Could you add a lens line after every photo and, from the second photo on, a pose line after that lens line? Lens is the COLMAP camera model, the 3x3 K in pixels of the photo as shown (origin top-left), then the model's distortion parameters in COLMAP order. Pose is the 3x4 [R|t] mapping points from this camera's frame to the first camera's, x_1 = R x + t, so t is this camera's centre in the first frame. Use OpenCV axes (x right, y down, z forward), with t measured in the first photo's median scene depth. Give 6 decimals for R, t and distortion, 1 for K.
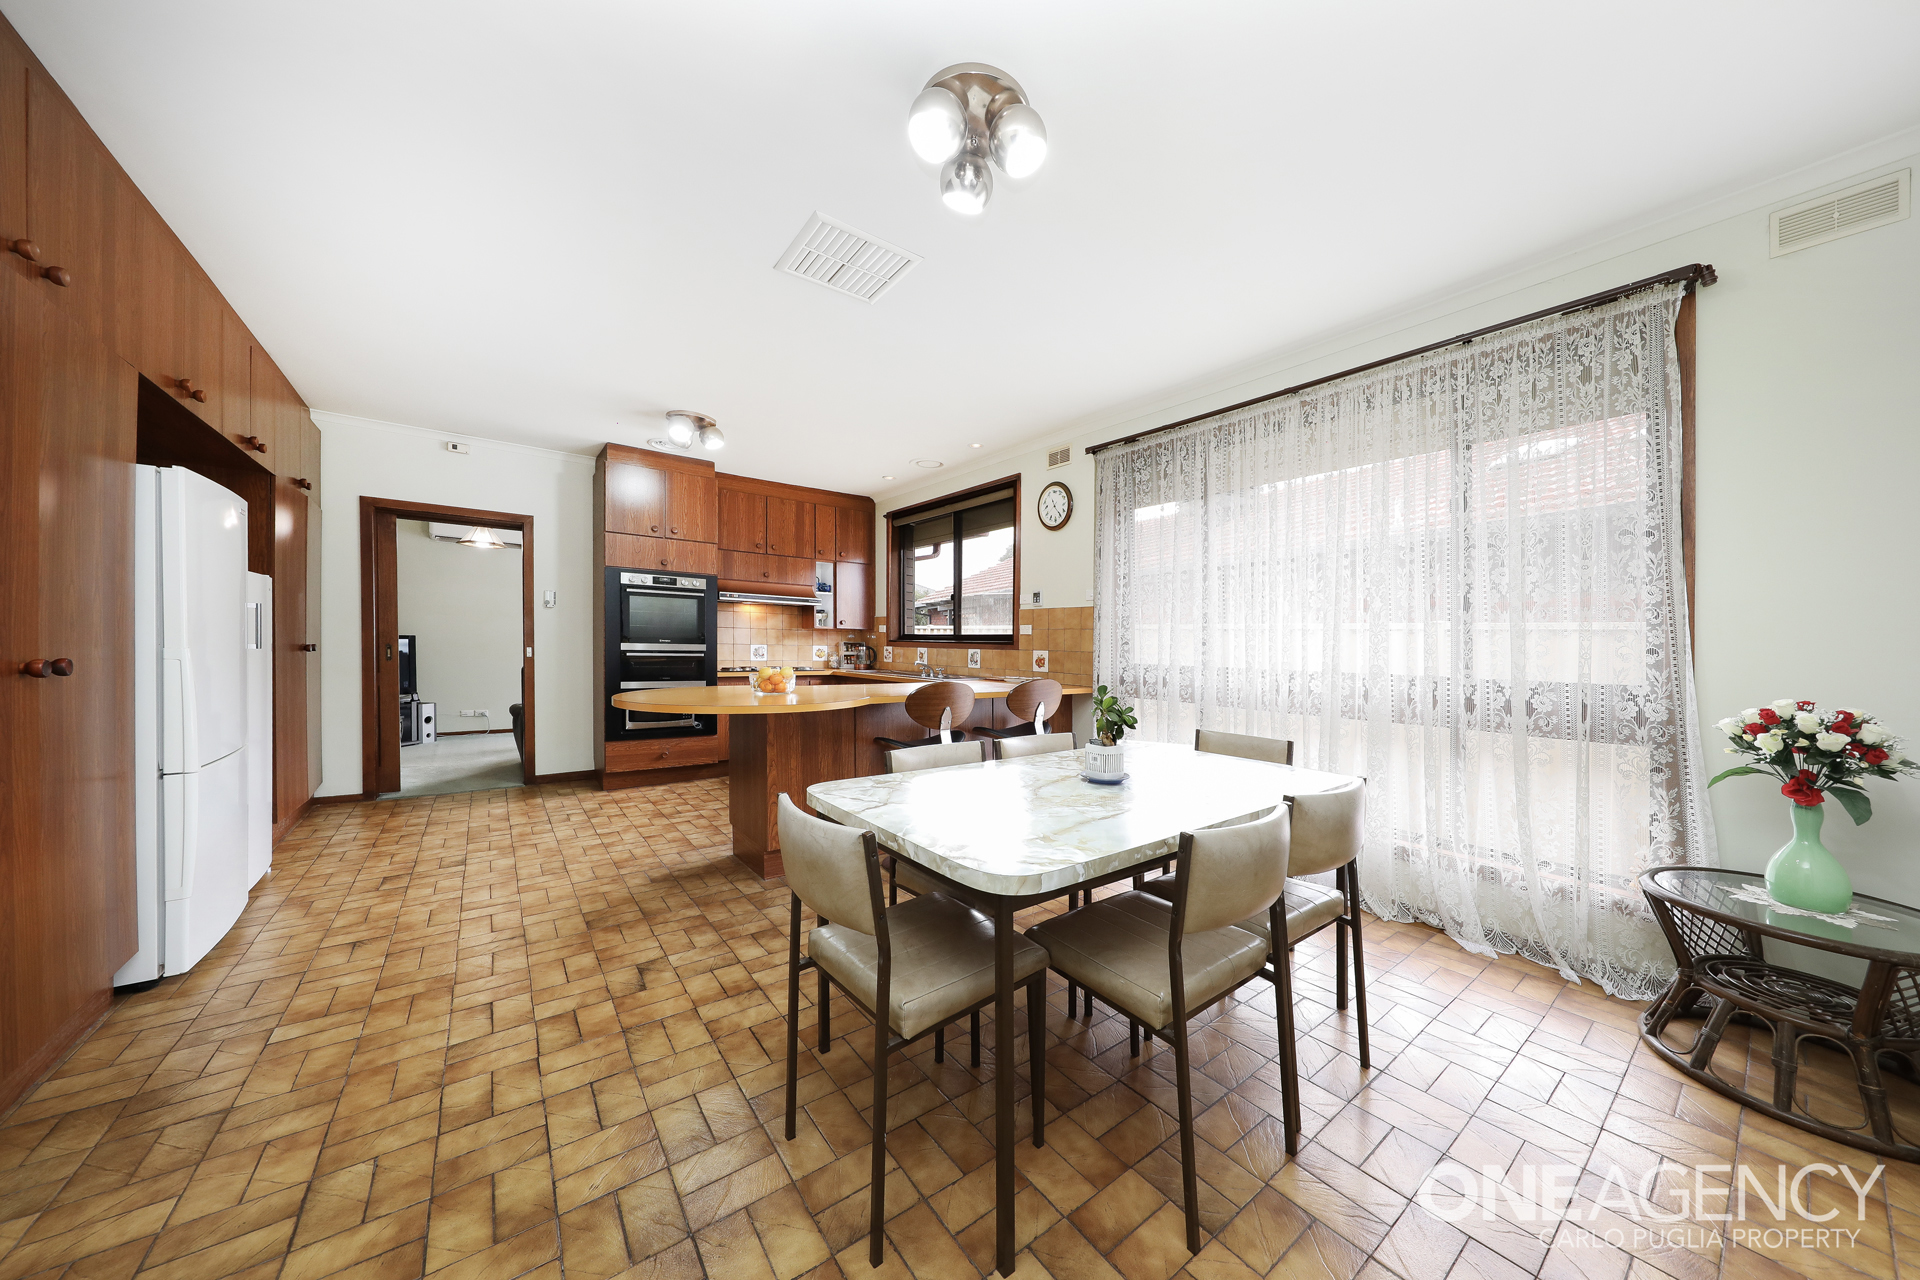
lens RADIAL K [[629.6, 0, 1011.9], [0, 629.6, 675.0], [0, 0, 1]] dist [-0.002986, -0.000145]
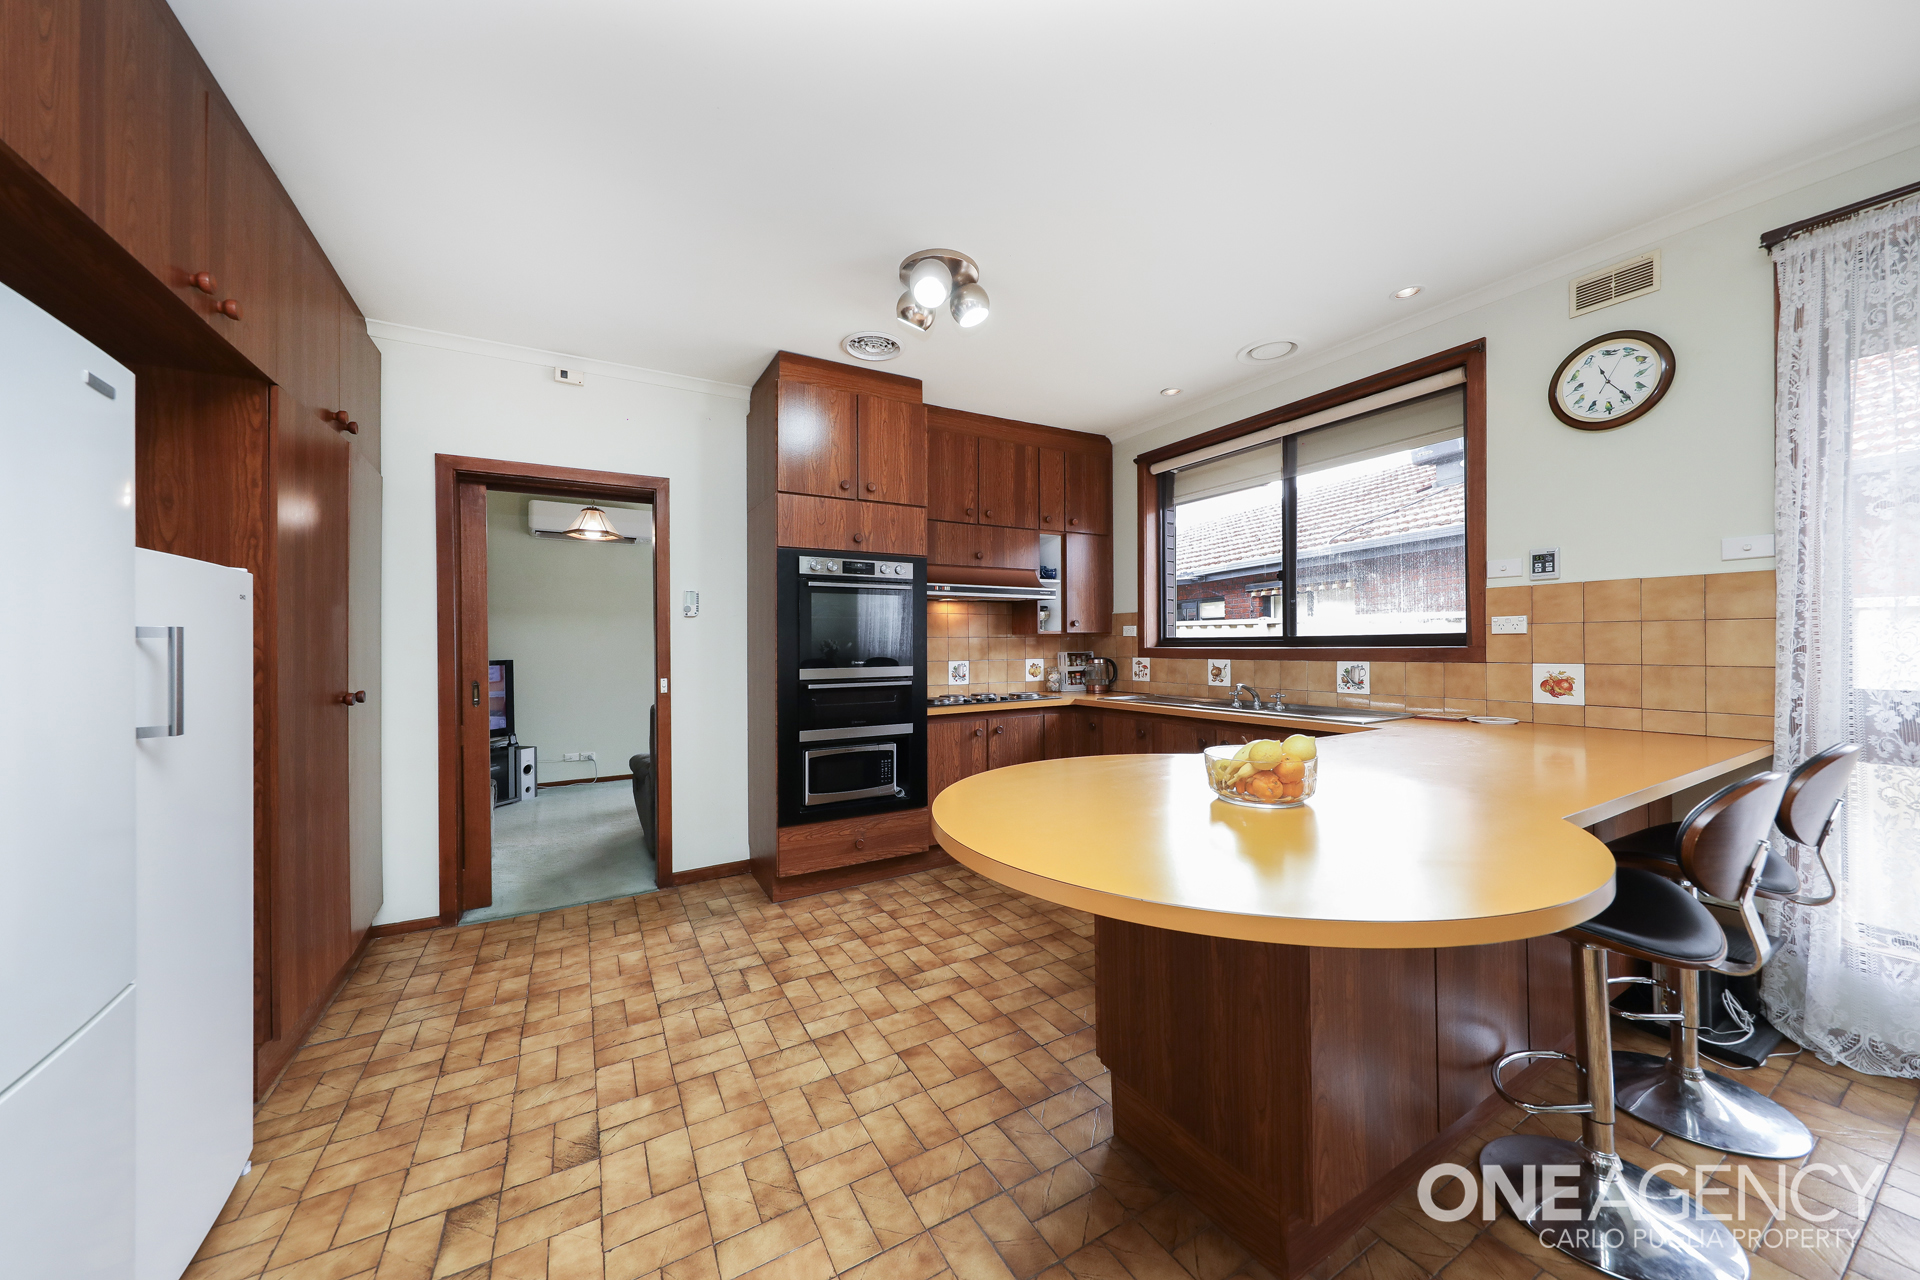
lens RADIAL K [[685.9, 0, 974.2], [0, 685.9, 654.5], [0, 0, 1]] dist [-0.000704, -0.000078]
pose [[0.985215, -0.028164, -0.168993, -0.331840], [0.022797, 0.999175, -0.033615, -0.038089], [0.169801, 0.029266, 0.985044, 0.354071]]
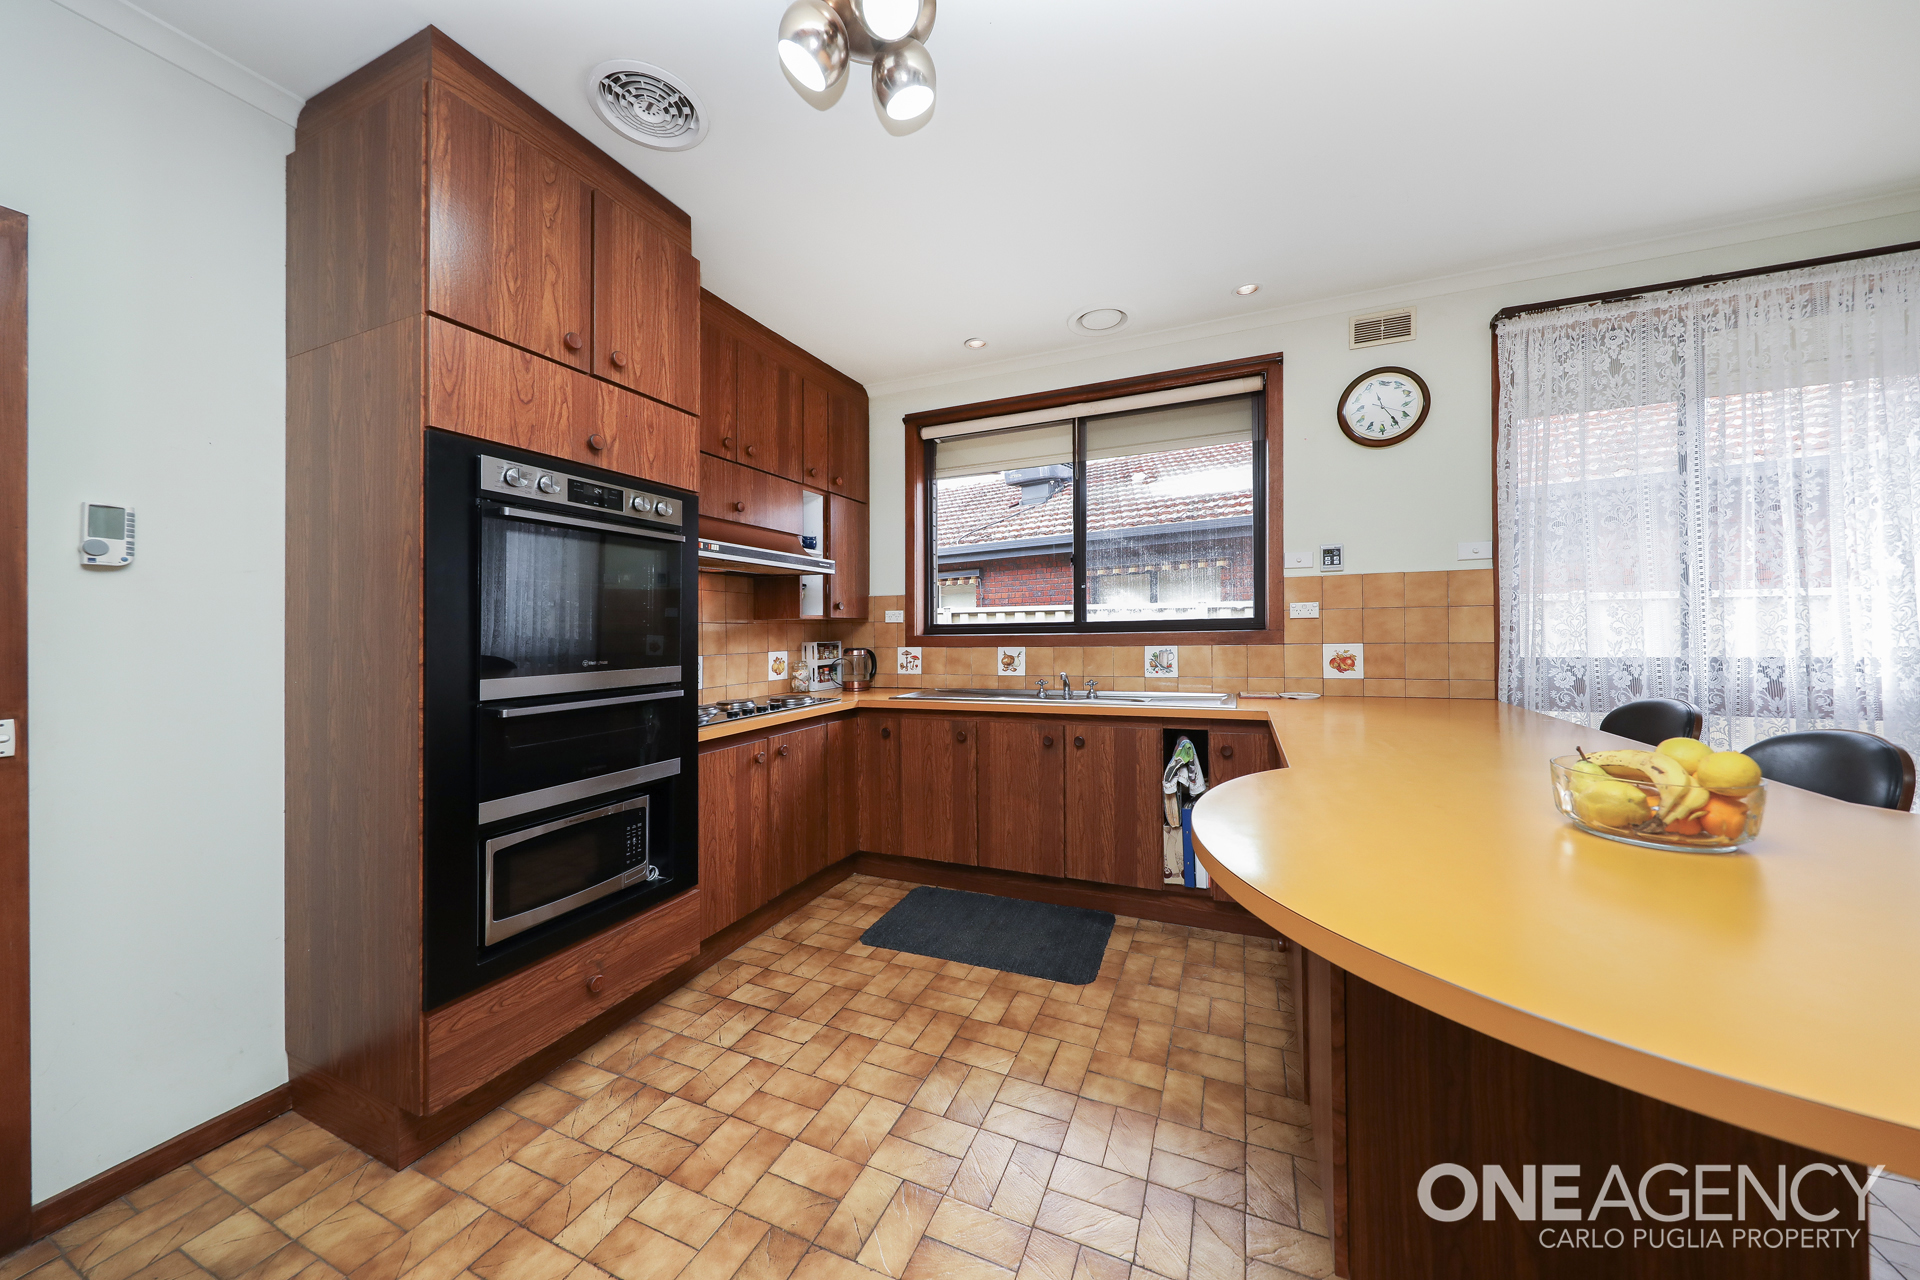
lens RADIAL K [[645.0, 0, 975.0], [0, 645.0, 634.0], [0, 0, 1]] dist [0.001912, -0.000497]
pose [[0.890446, -0.037589, 0.453535, -0.546796], [0.055846, 0.998076, -0.026924, -0.050733], [-0.451650, 0.049302, 0.890832, 0.599954]]
